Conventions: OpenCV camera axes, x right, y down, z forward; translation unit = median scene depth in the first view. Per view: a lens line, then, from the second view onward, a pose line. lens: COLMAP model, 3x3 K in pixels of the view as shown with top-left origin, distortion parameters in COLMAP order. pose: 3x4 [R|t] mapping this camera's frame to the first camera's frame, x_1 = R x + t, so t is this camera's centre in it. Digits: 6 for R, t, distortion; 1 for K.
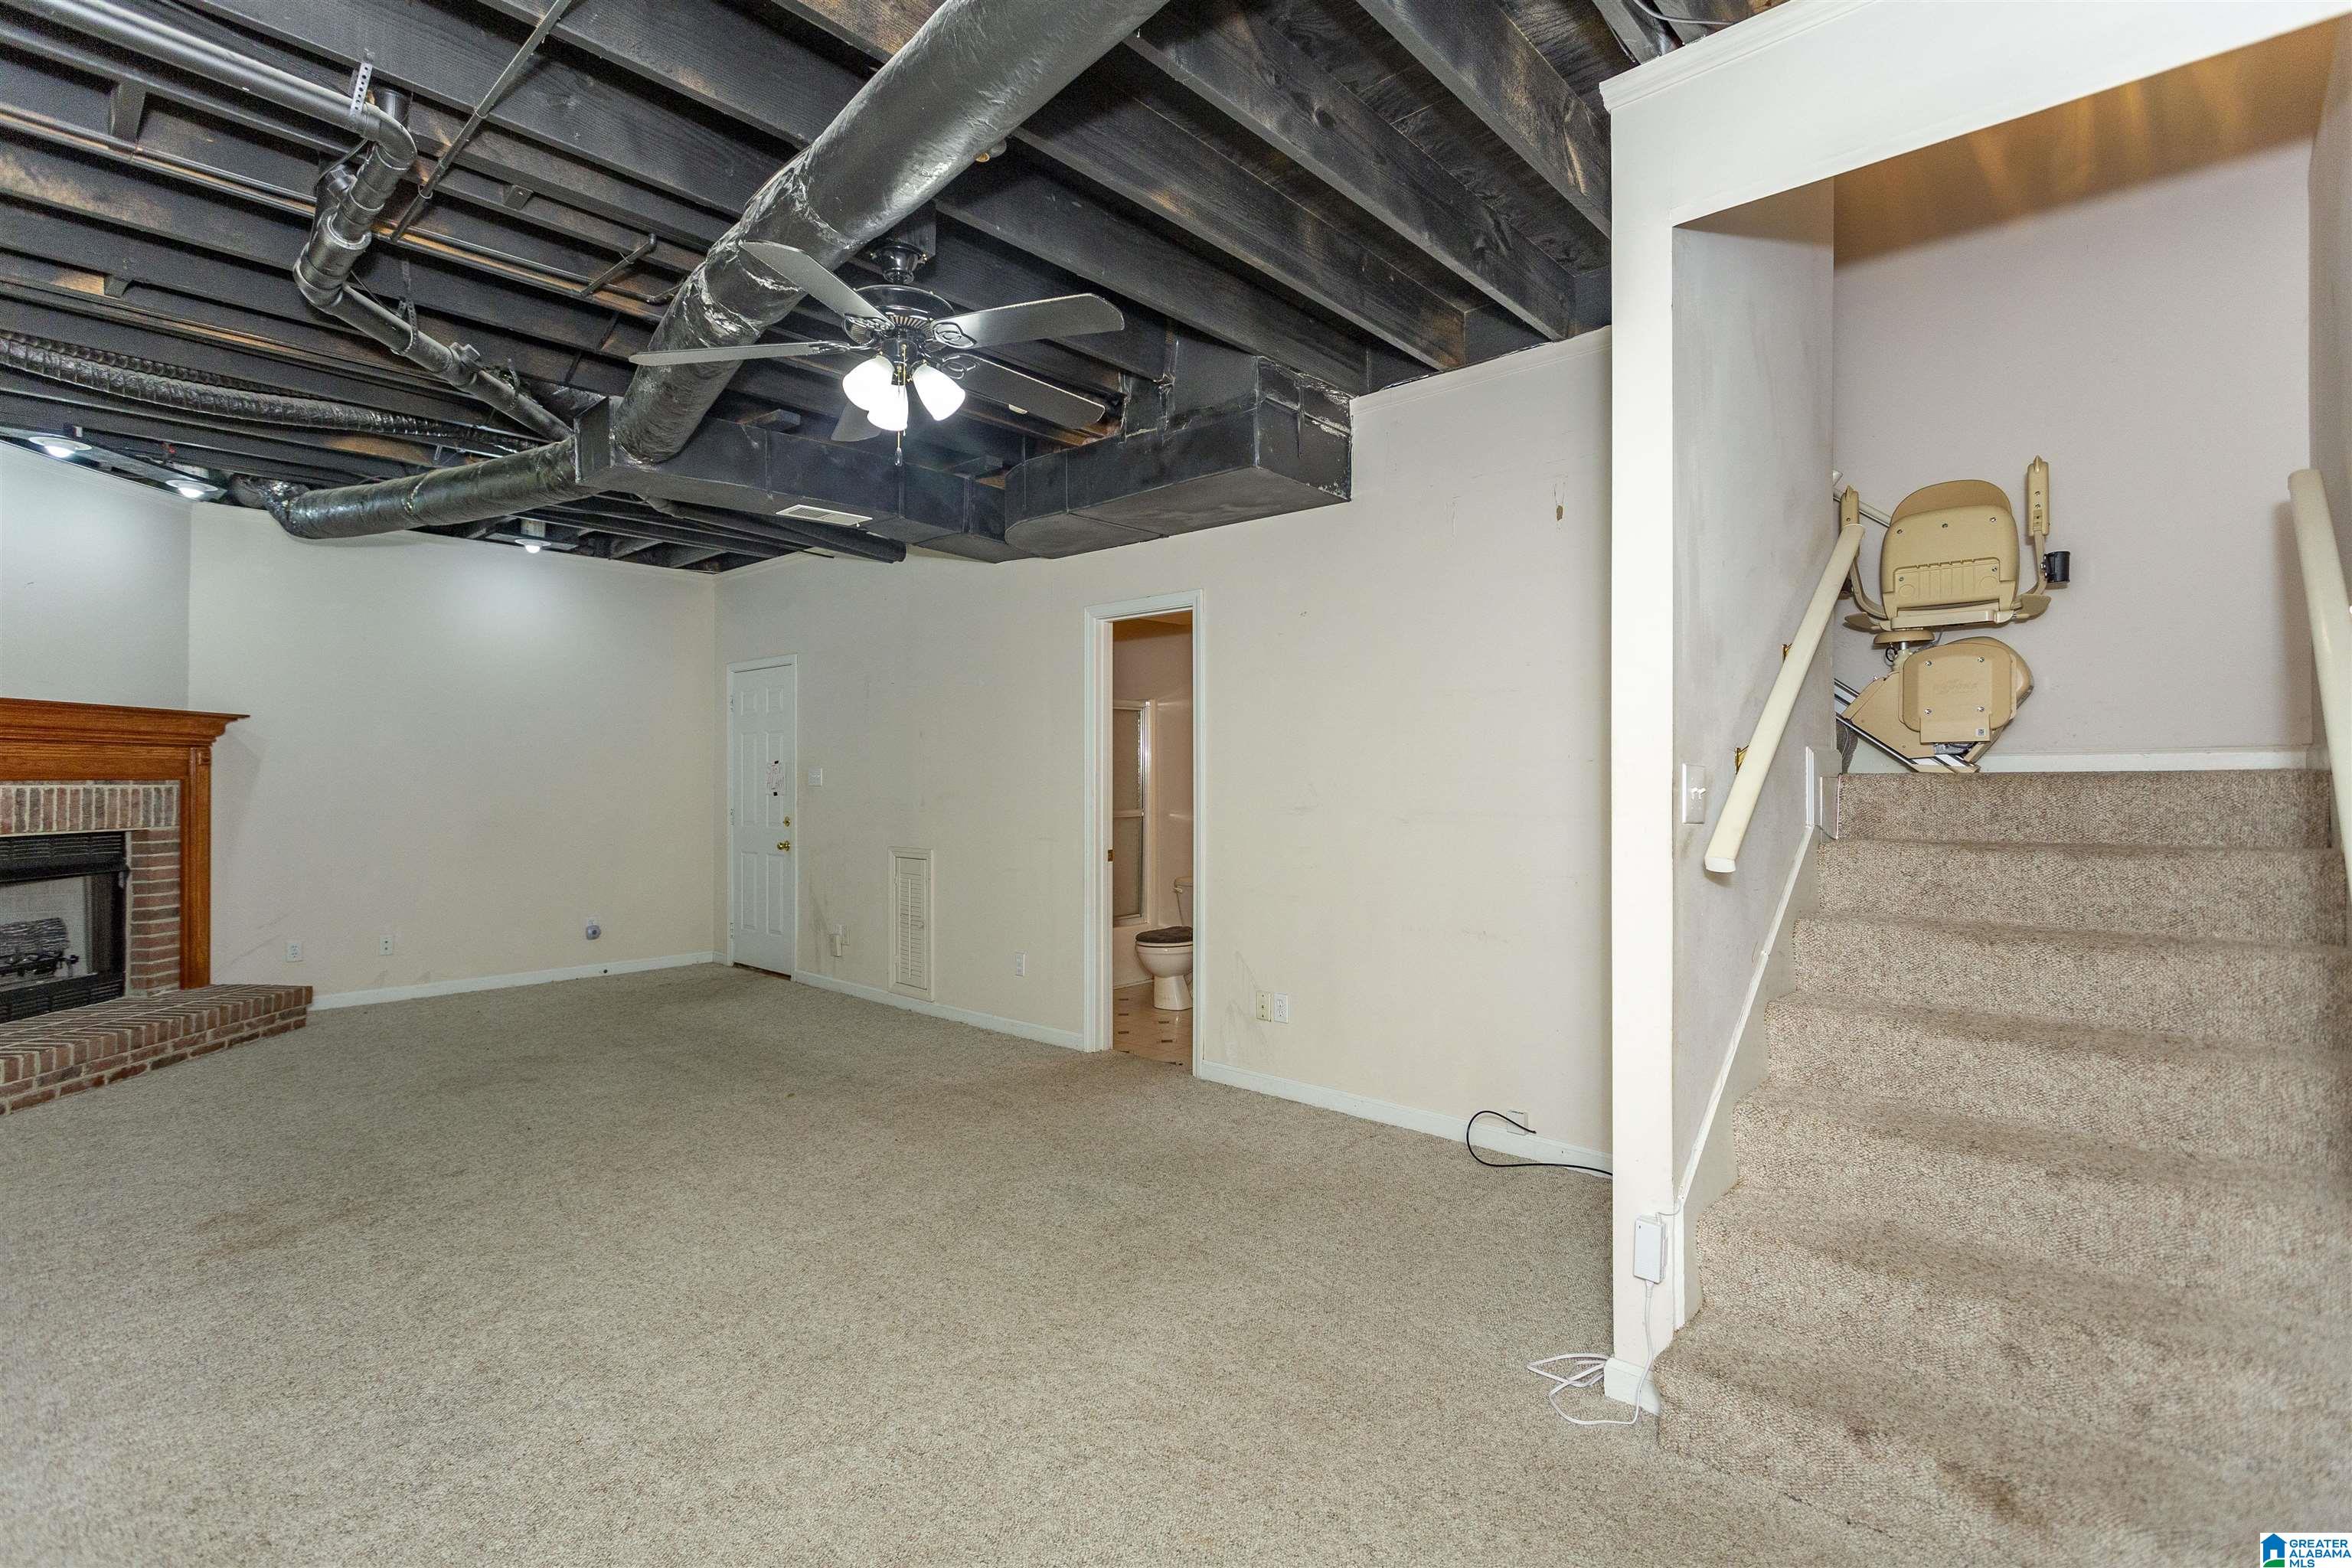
lens RADIAL K [[1112.7, 0, 1041.6], [0, 1112.7, 765.4], [0, 0, 1]] dist [0.003738, 0.000722]
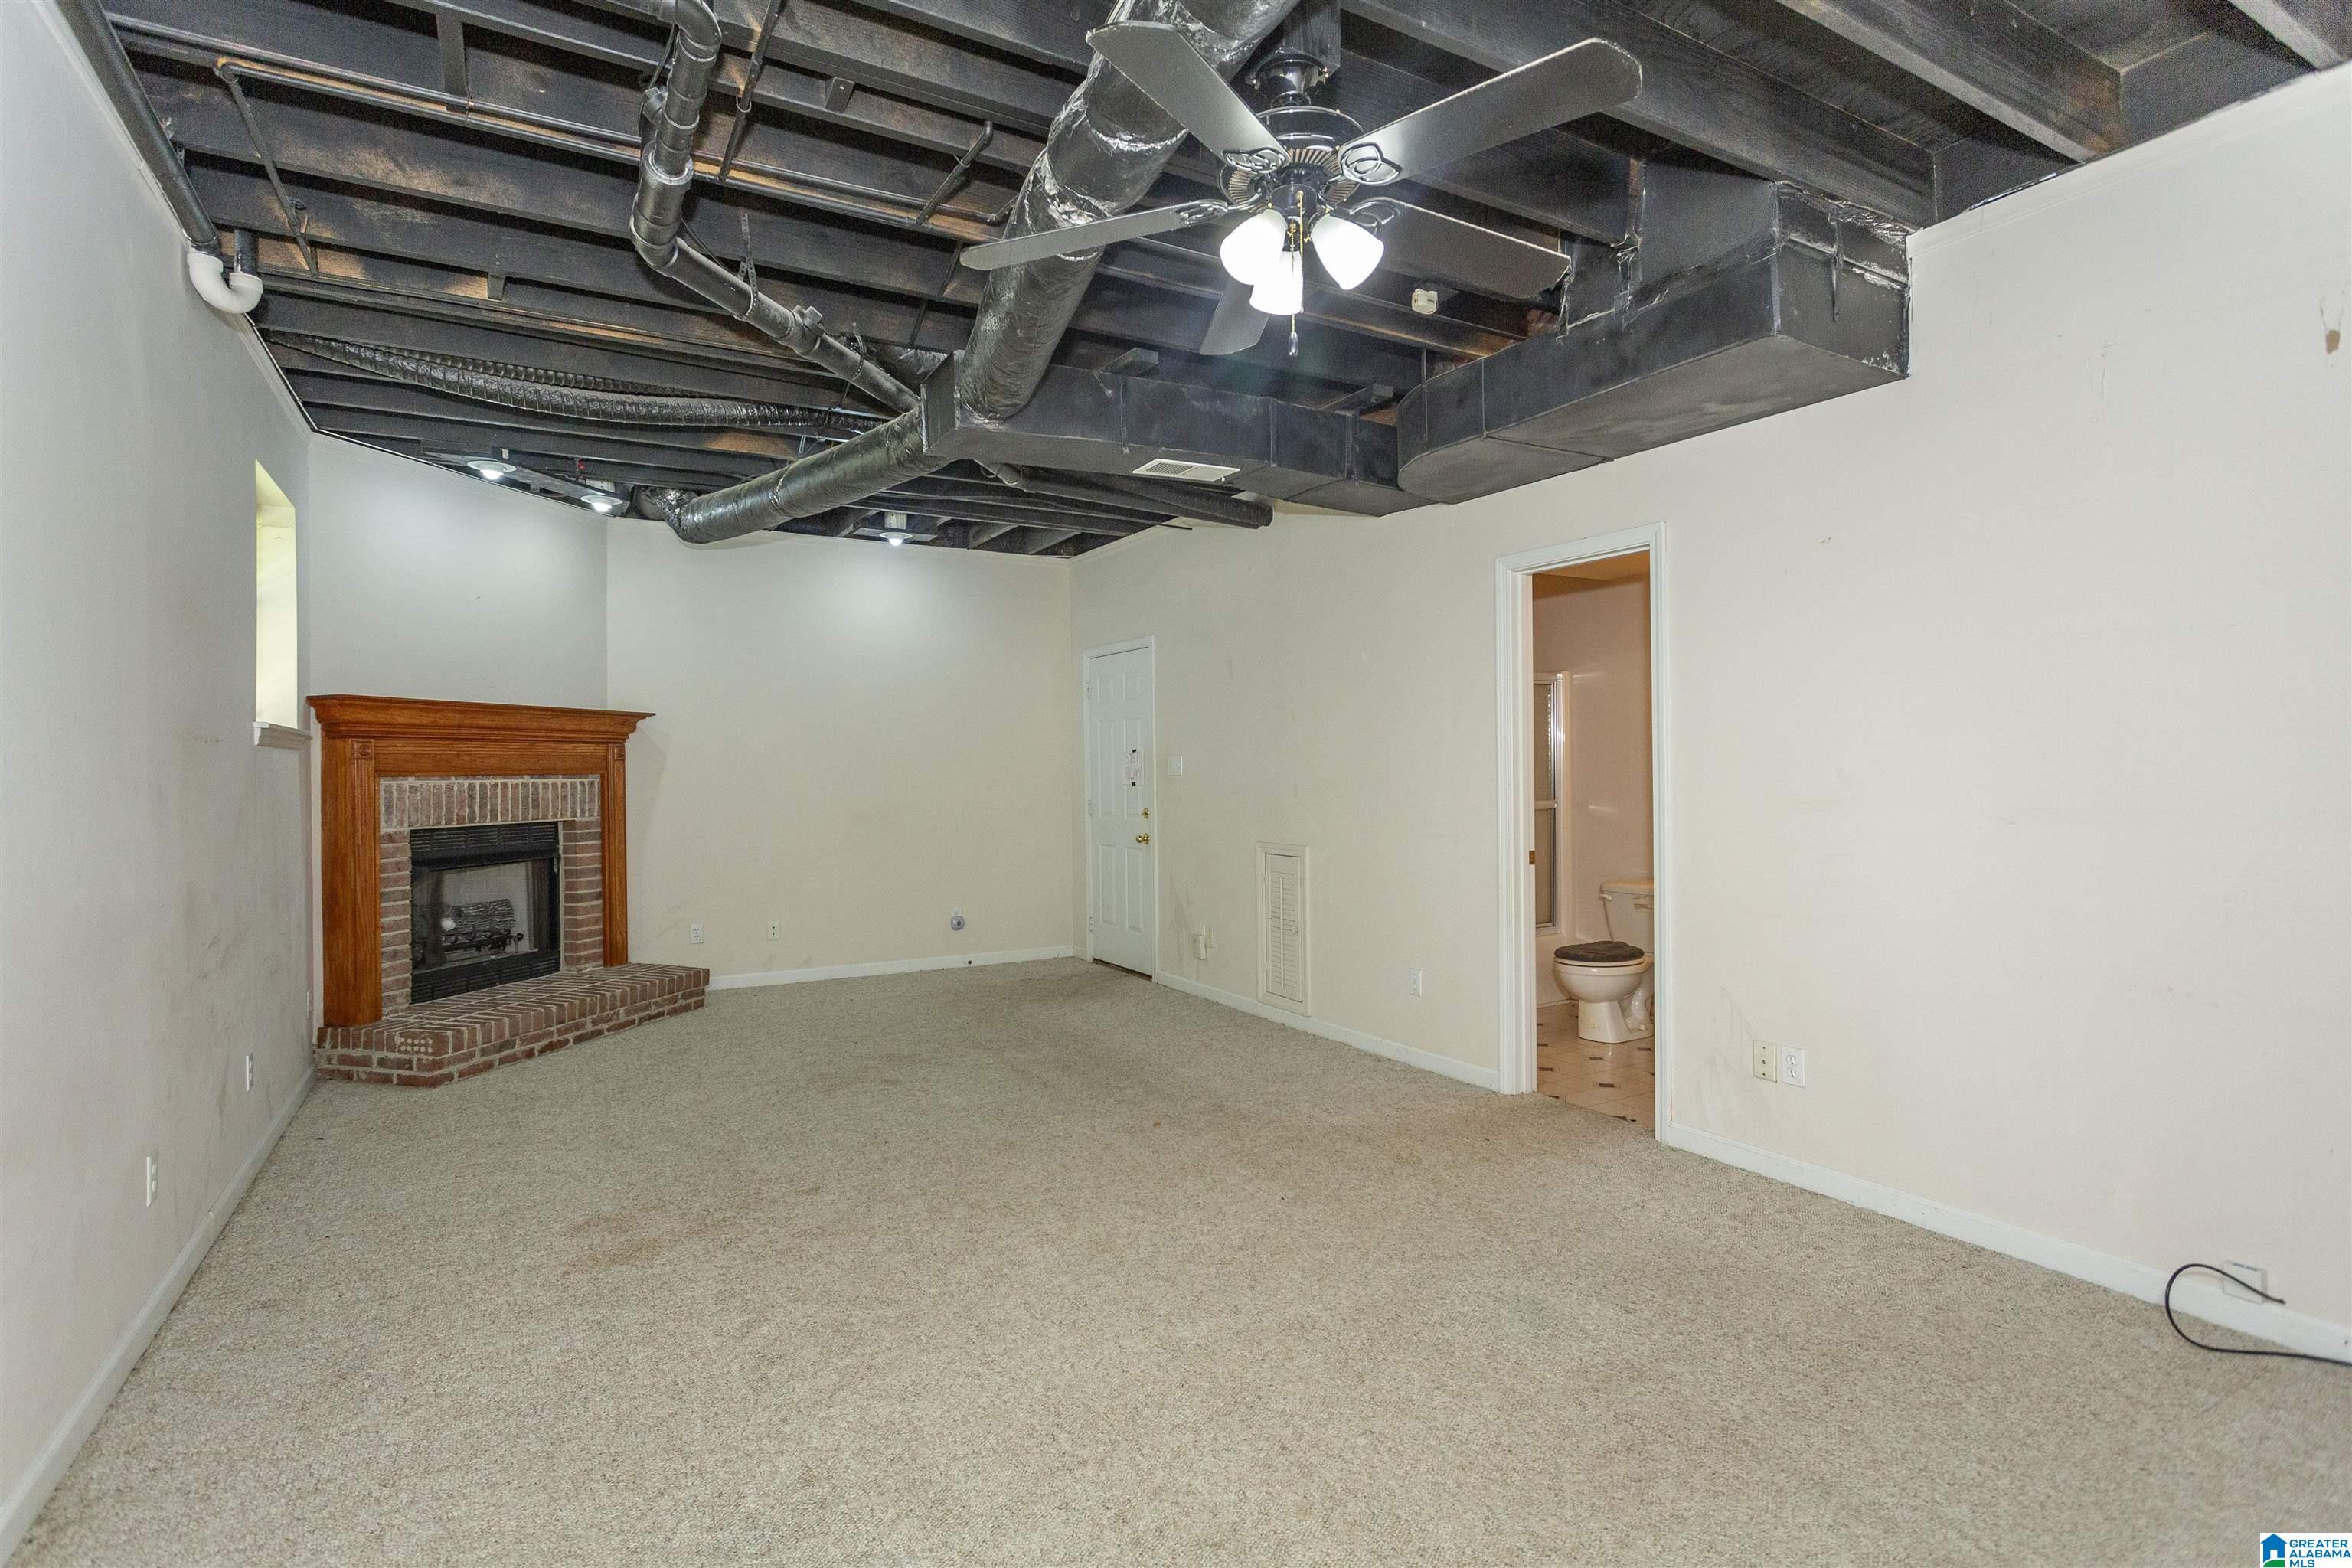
lens RADIAL K [[1112.7, 0, 1103.3], [0, 1112.7, 765.2], [0, 0, 1]] dist [0.003738, 0.000722]
pose [[0.966443, -0.009839, -0.256693, -0.033145], [0.012605, 0.999879, 0.009131, 0.000813], [0.256572, -0.012060, 0.966450, 0.123620]]
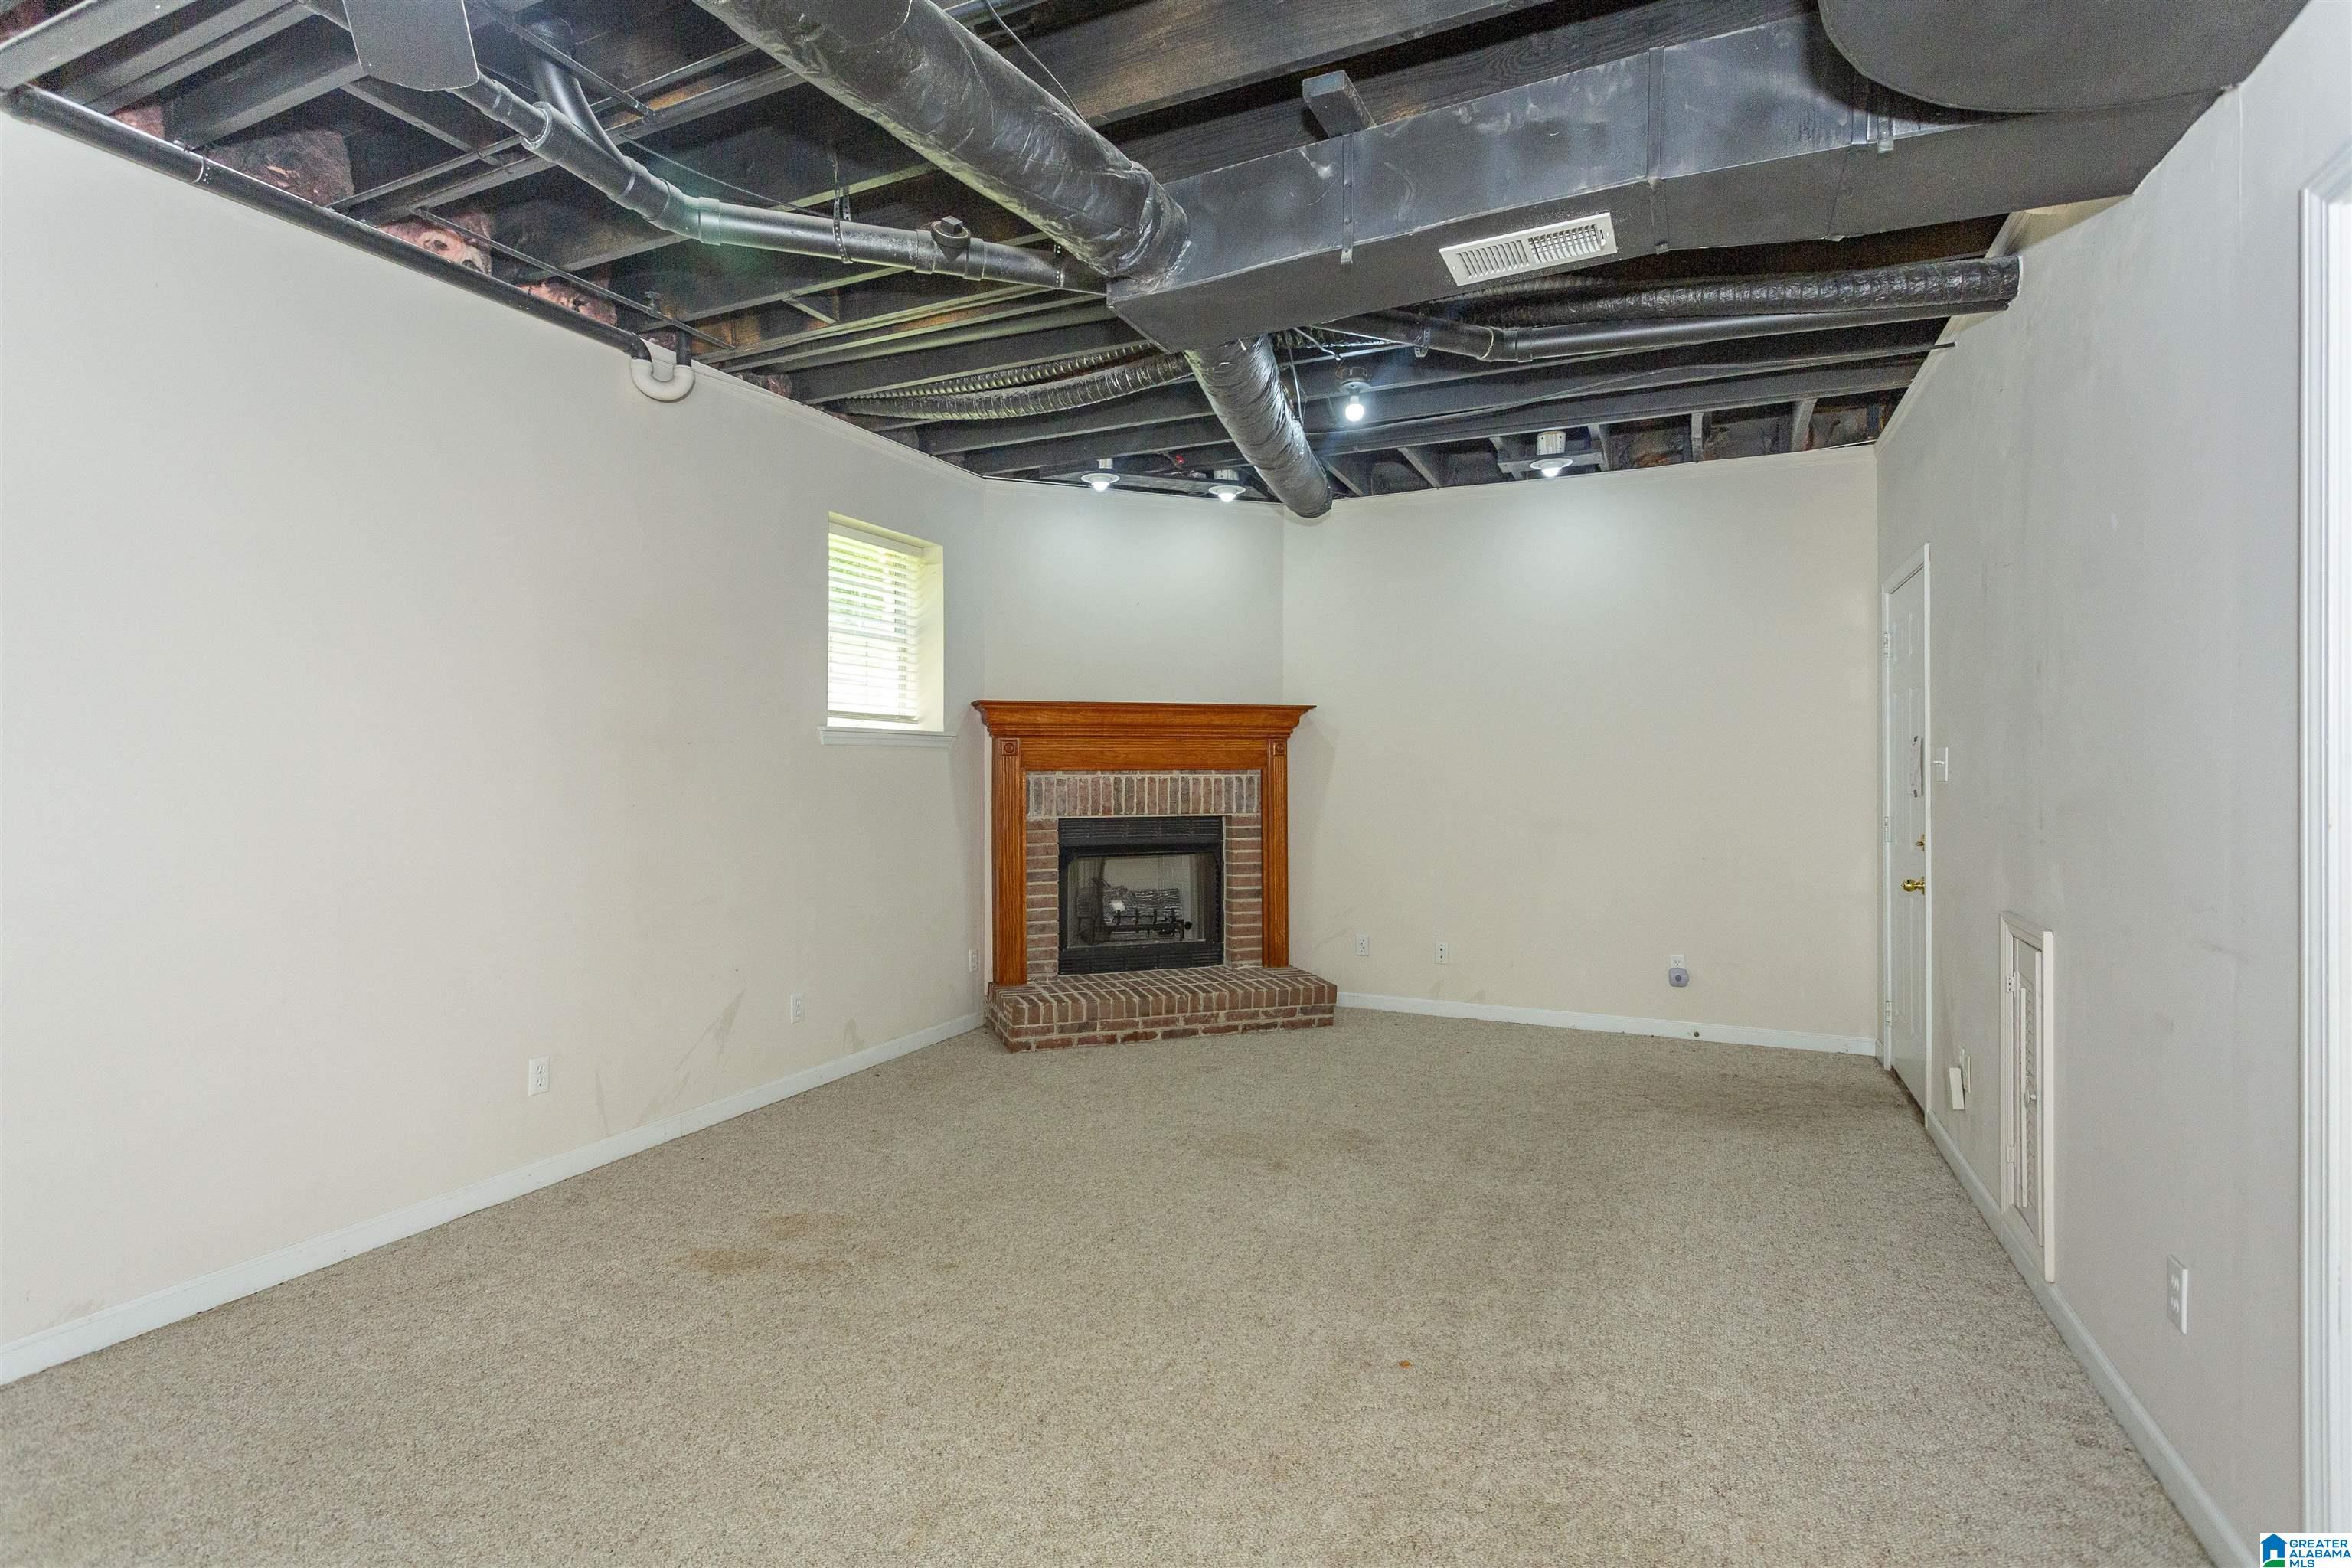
lens RADIAL K [[1112.7, 0, 1020.5], [0, 1112.7, 767.8], [0, 0, 1]] dist [0.003738, 0.000722]
pose [[0.398697, -0.002271, -0.917080, 0.176081], [0.014294, 0.999891, 0.003739, 0.006025], [0.916971, -0.014600, 0.398686, 0.576385]]
